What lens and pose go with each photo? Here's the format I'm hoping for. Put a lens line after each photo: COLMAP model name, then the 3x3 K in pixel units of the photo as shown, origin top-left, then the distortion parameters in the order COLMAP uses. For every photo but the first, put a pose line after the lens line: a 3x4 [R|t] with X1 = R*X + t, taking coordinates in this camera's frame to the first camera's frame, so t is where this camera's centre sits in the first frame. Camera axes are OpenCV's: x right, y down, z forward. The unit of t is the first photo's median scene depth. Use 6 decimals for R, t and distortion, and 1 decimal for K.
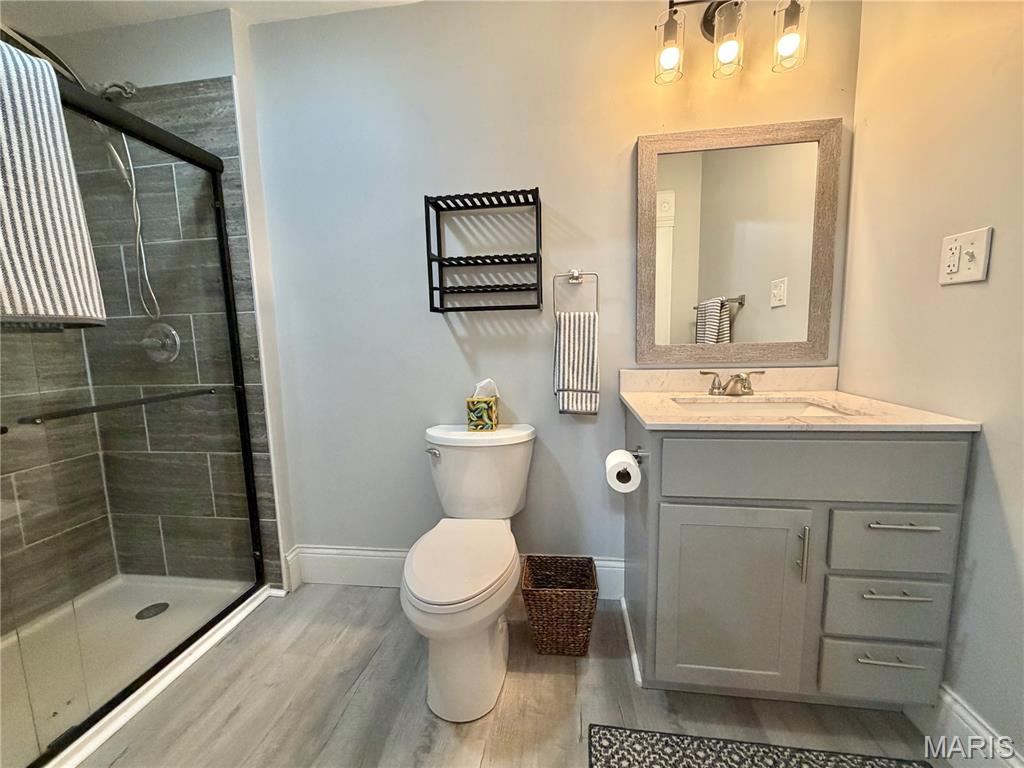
lens RADIAL K [[407.9, 0, 509.4], [0, 407.9, 383.4], [0, 0, 1]] dist [0.000295, -0.000834]
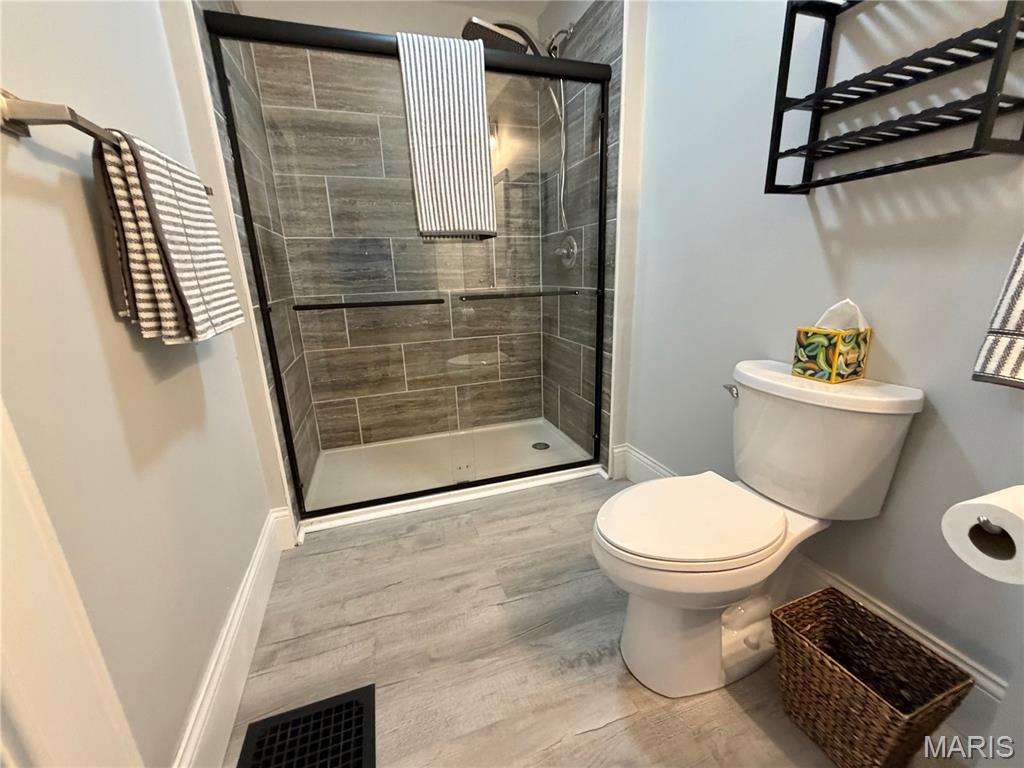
lens RADIAL K [[407.9, 0, 509.4], [0, 407.9, 383.4], [0, 0, 1]] dist [0.000295, -0.000834]
pose [[0.447209, 0.250875, -0.858525, 0.267293], [-0.085276, 0.967445, 0.238283, 0.008771], [0.890355, -0.033351, 0.454044, 0.261304]]
